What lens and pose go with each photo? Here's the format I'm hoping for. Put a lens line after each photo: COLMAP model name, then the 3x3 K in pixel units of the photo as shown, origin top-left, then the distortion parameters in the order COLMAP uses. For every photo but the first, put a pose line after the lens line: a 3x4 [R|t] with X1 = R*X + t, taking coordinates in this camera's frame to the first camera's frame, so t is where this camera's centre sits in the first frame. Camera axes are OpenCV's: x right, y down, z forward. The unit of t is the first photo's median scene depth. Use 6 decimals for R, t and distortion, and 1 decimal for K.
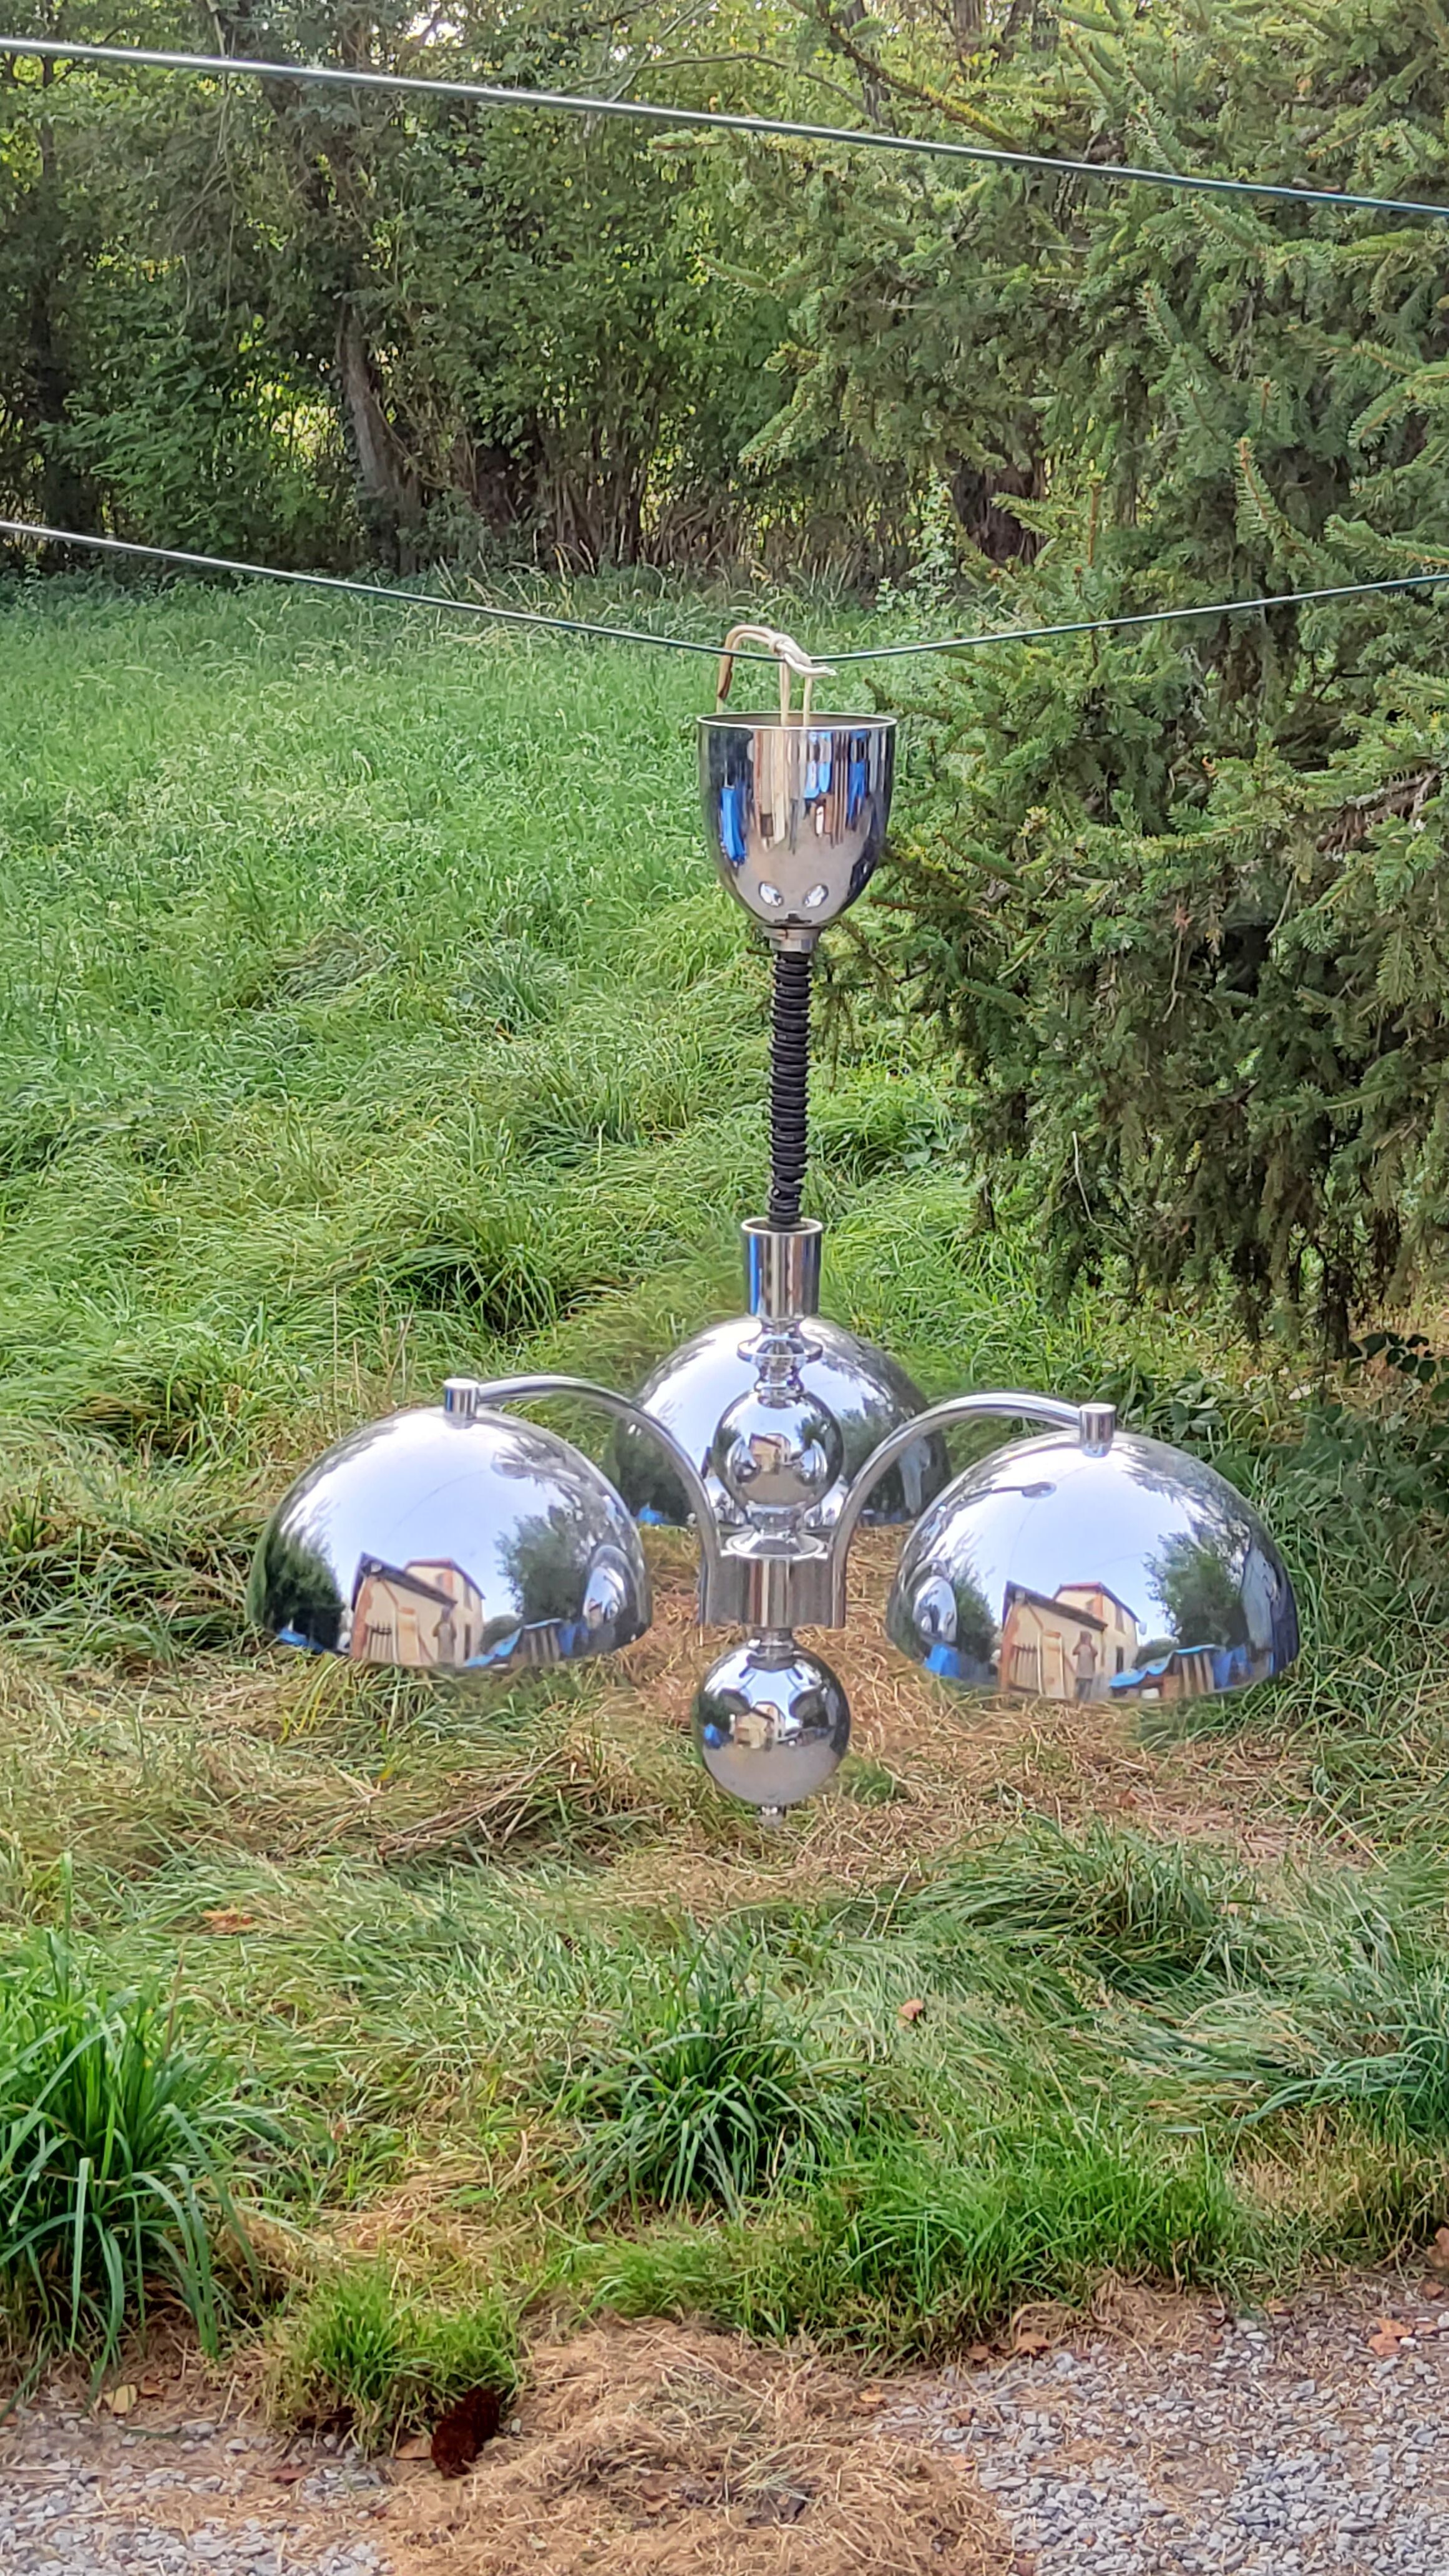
lens RADIAL K [[3728.5, 0, 726.2], [0, 3728.5, 1261.6], [0, 0, 1]] dist [0.117554, 0.000000]
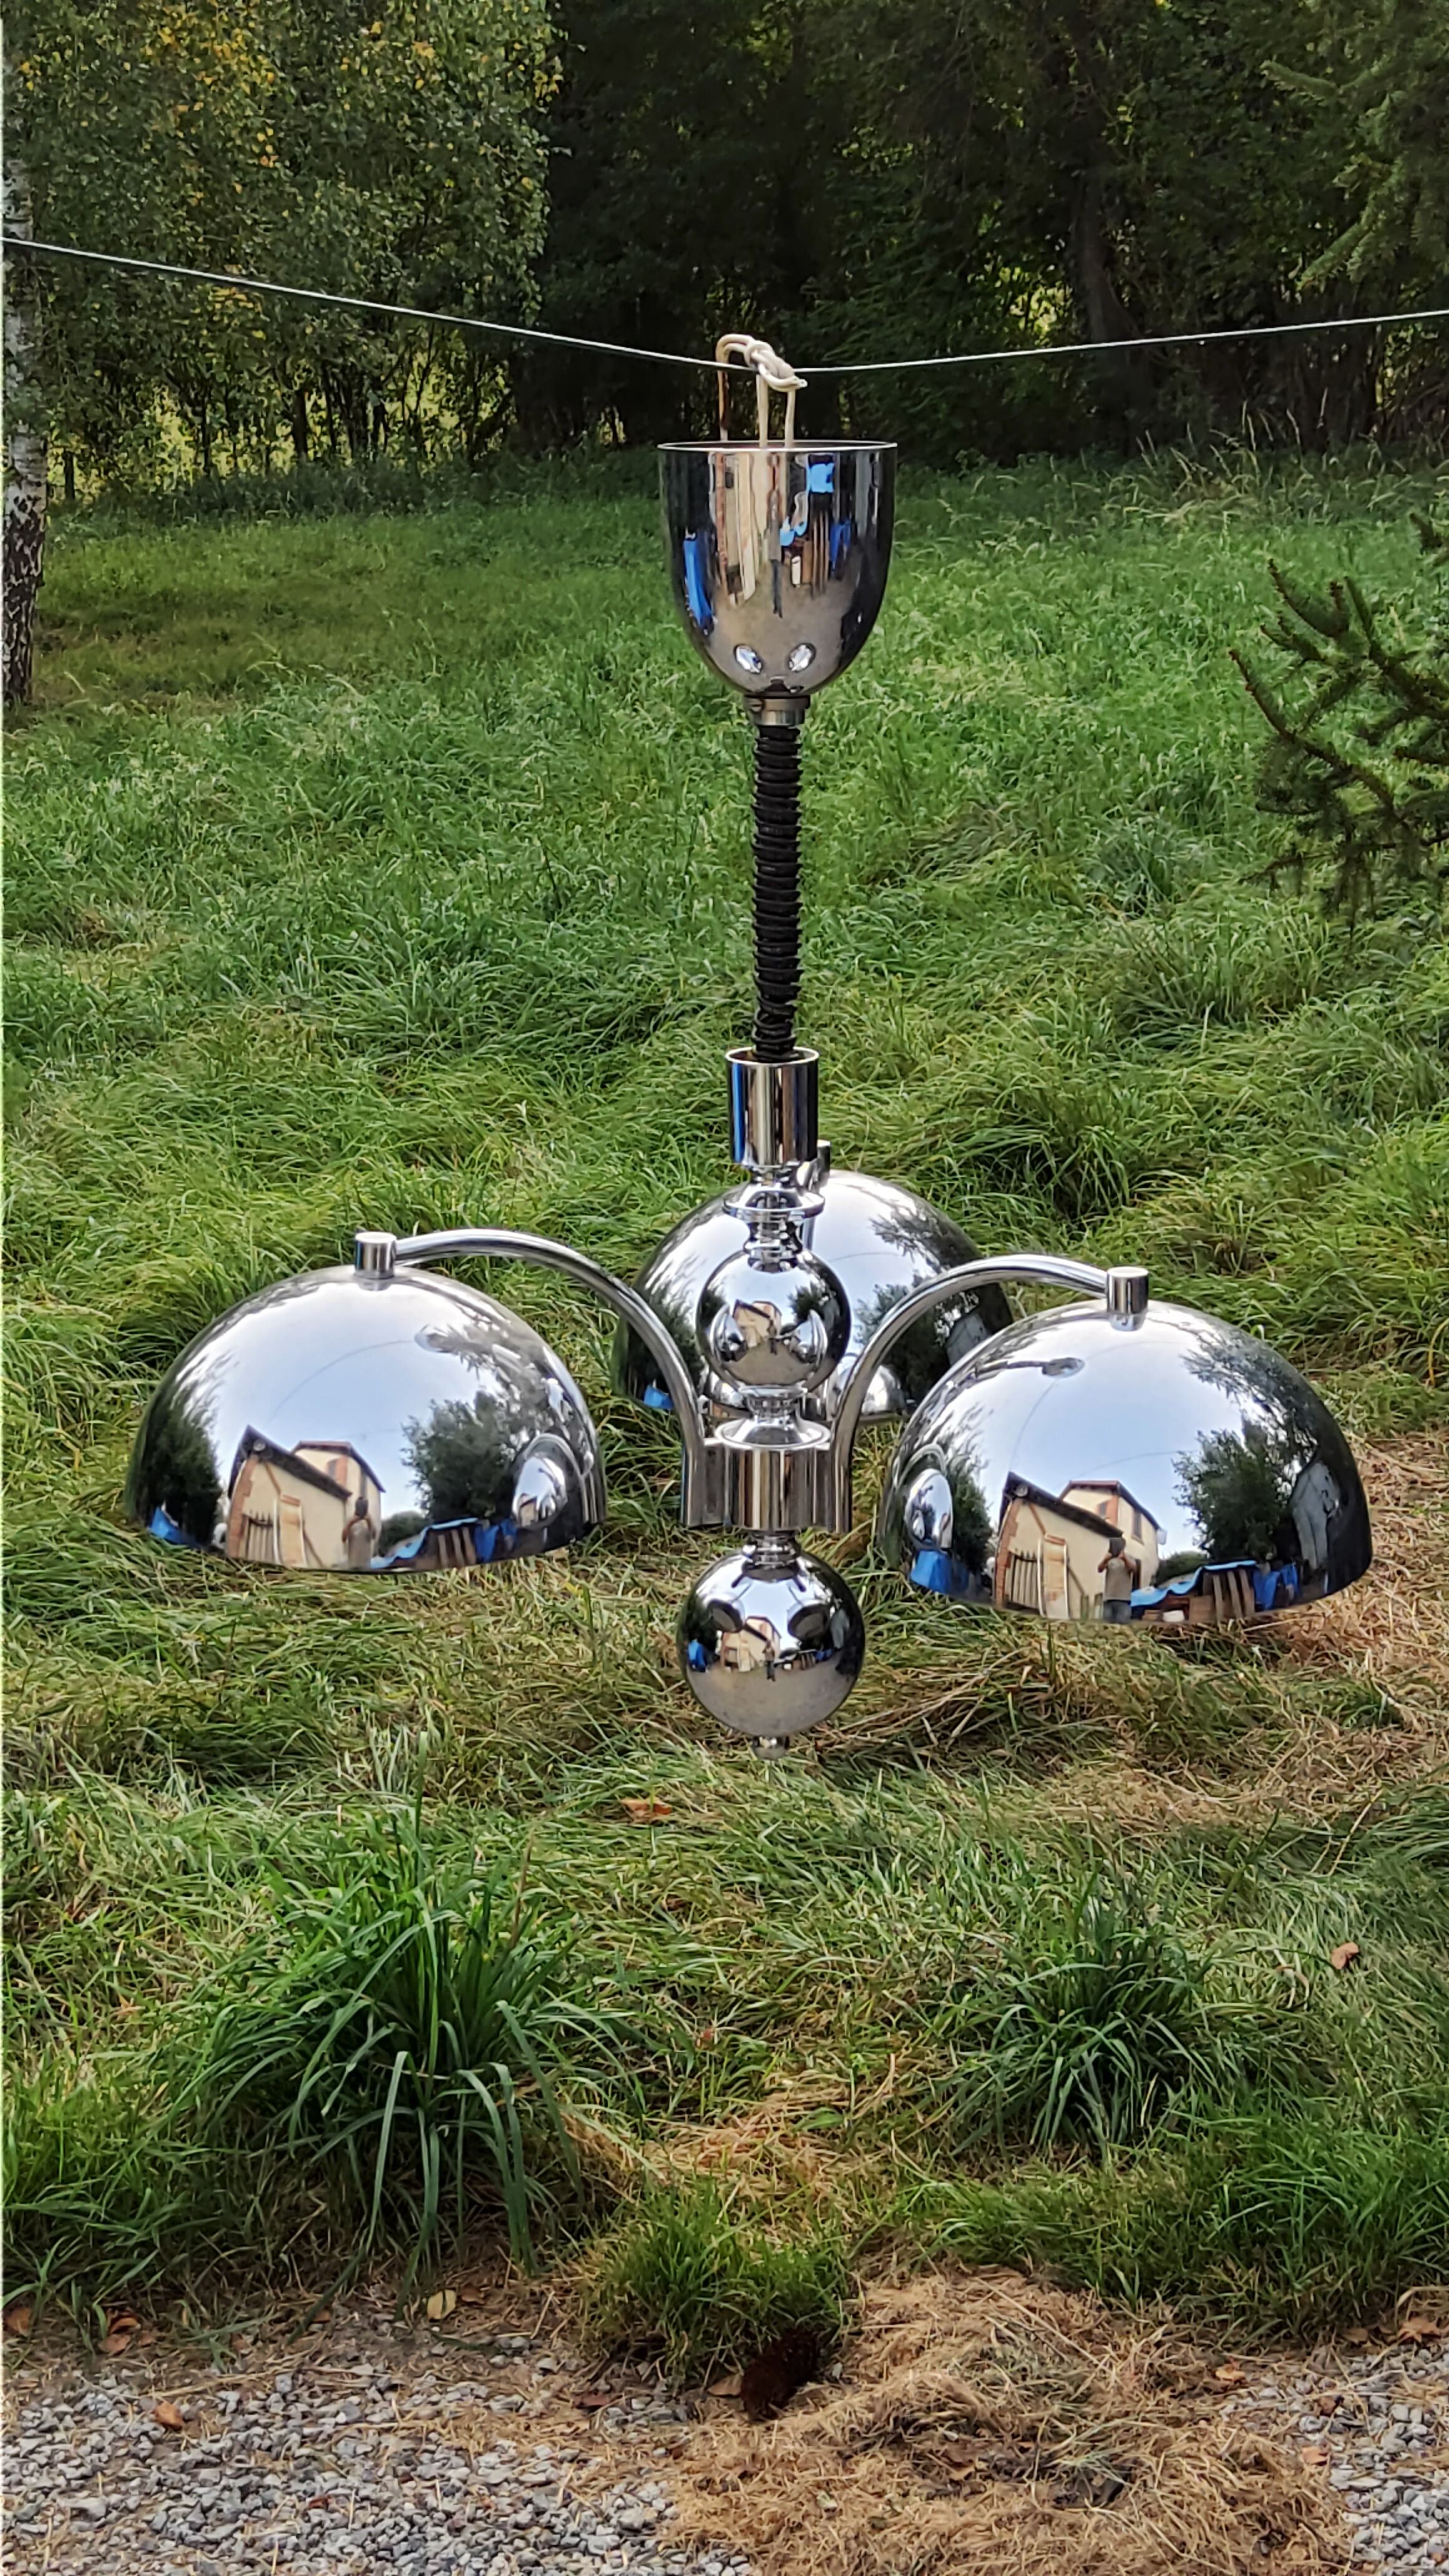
lens RADIAL K [[3728.5, 0, 771.3], [0, 3728.5, 1264.3], [0, 0, 1]] dist [0.117554, 0.000000]
pose [[0.983670, 0.031624, -0.177180, 0.064234], [-0.026309, 0.999133, 0.032267, 0.003968], [0.178046, -0.027079, 0.983649, 0.065777]]
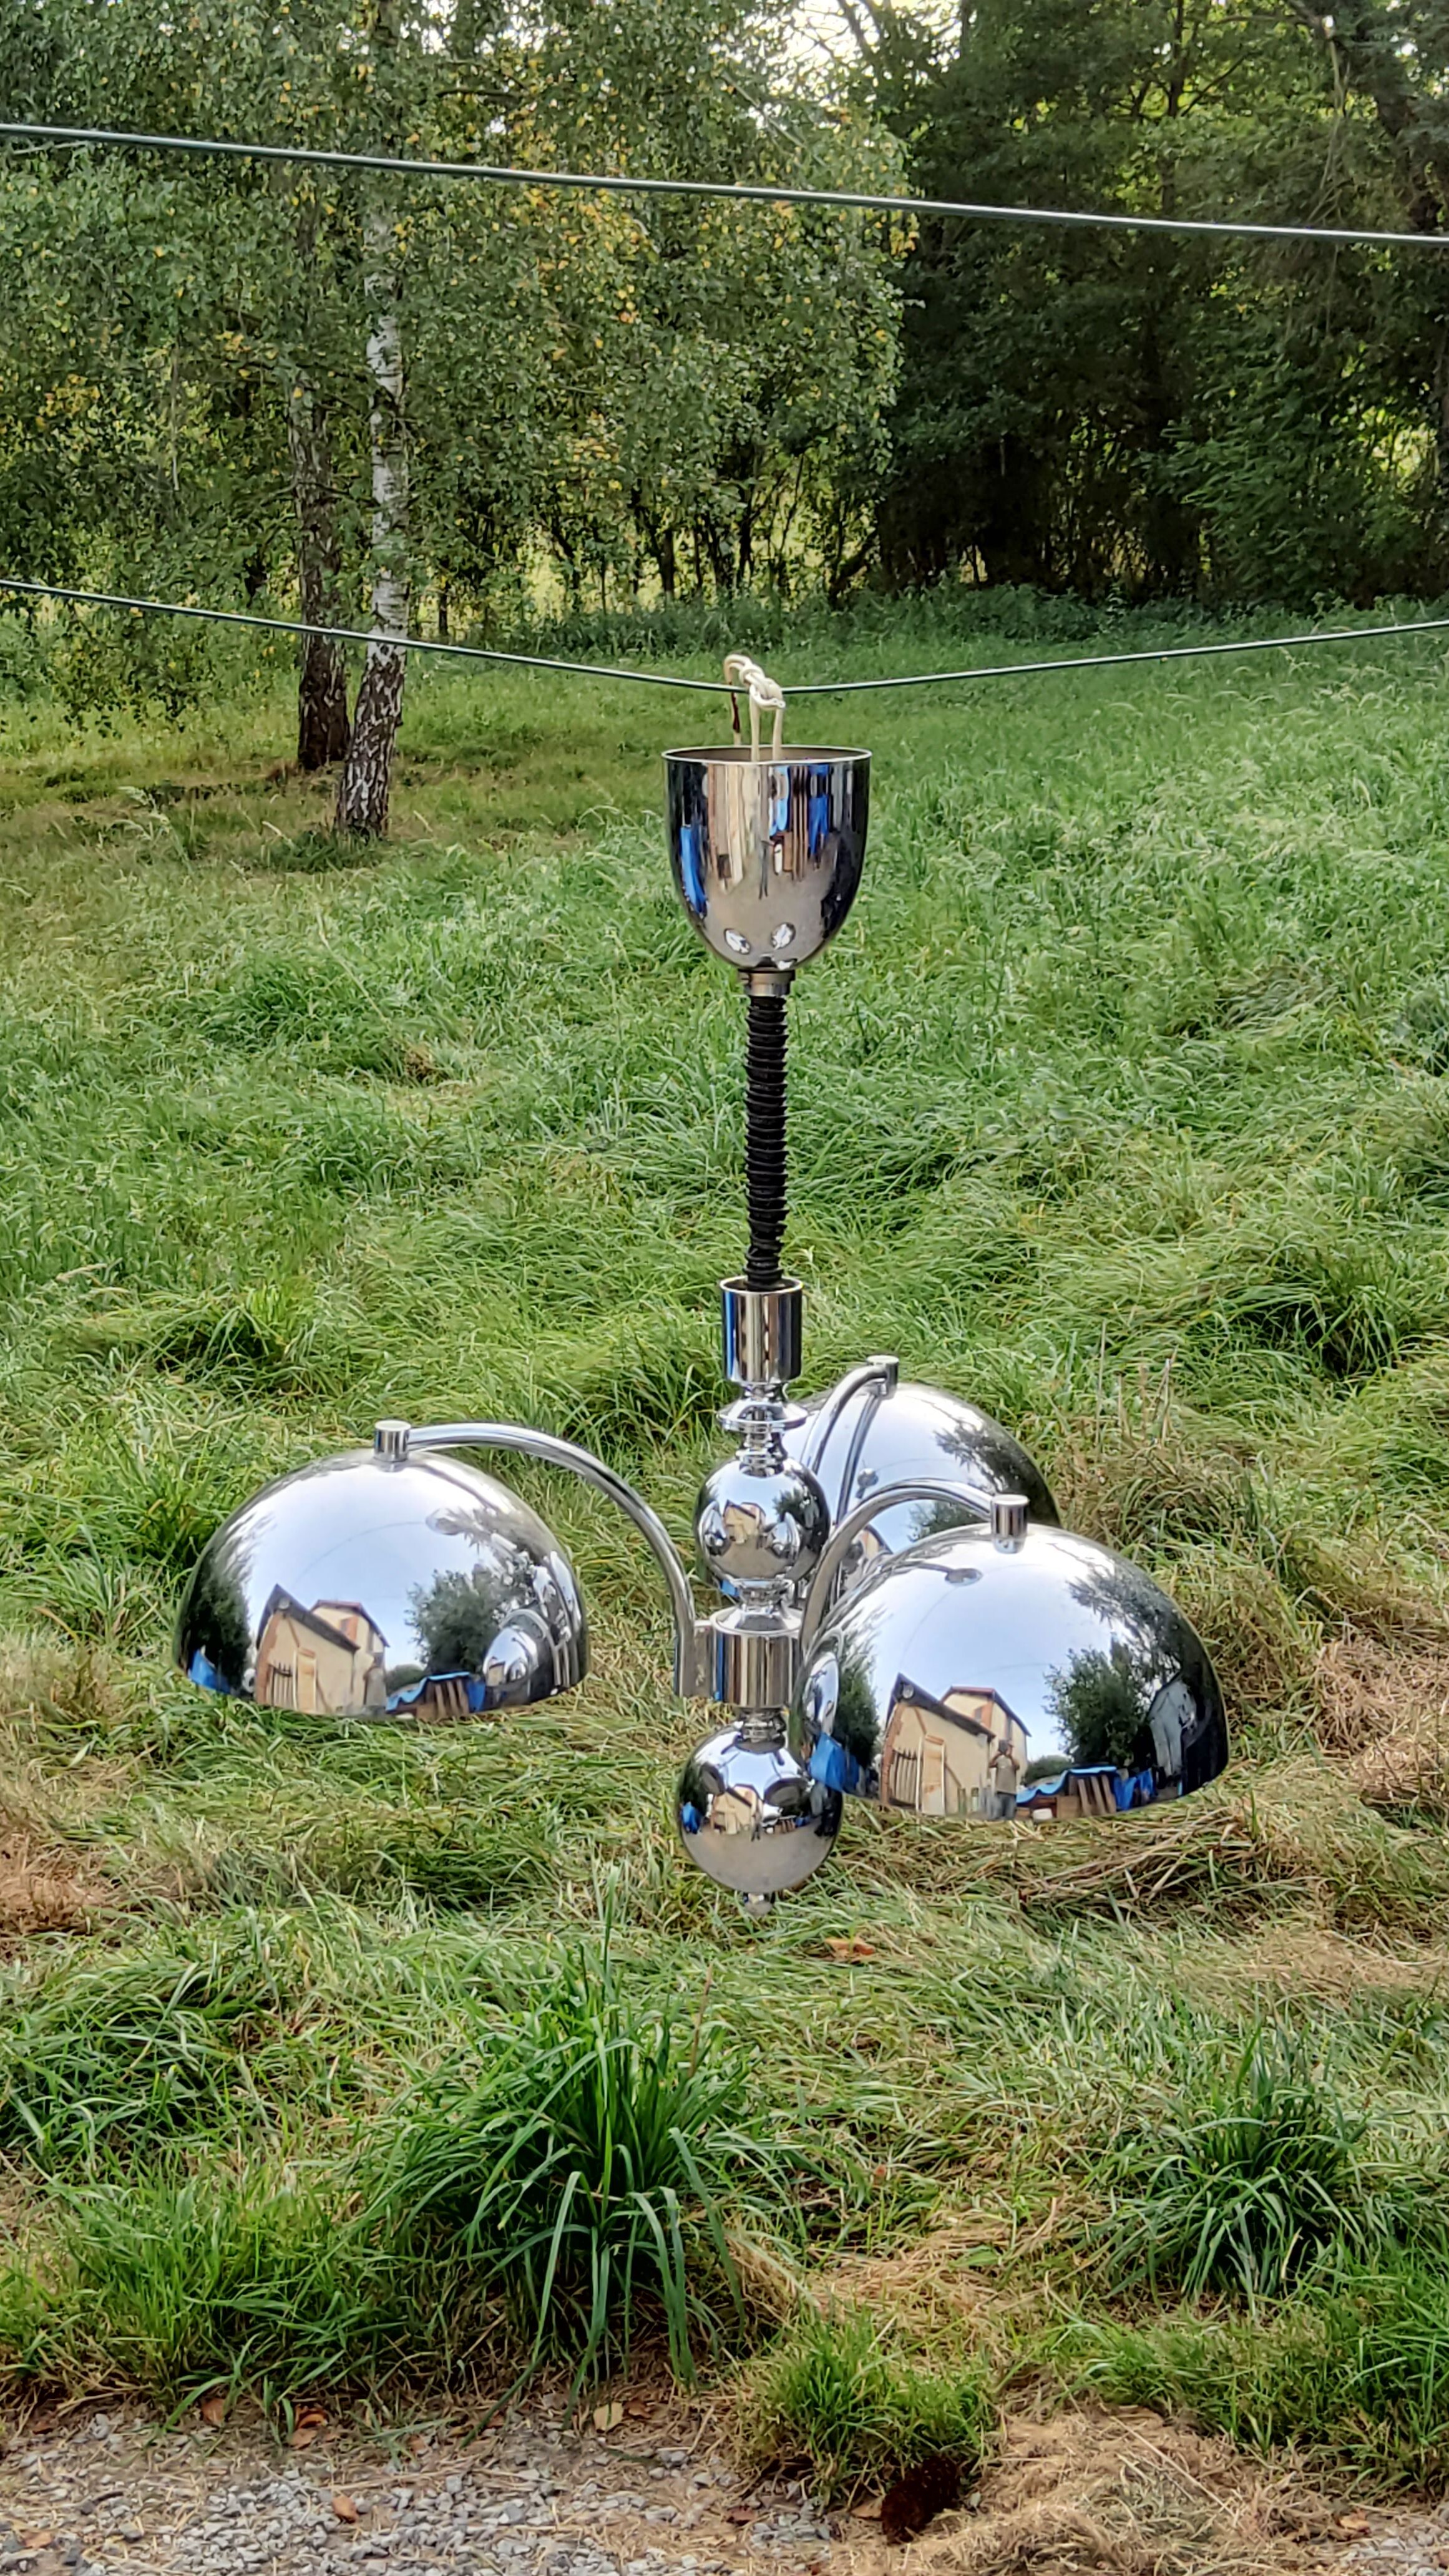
lens RADIAL K [[3728.5, 0, 784.8], [0, 3728.5, 1282.9], [0, 0, 1]] dist [0.117554, 0.000000]
pose [[0.963236, 0.048883, -0.264173, 0.105372], [-0.049217, 0.998774, 0.005358, -0.006132], [0.264111, 0.007840, 0.964460, 0.033245]]
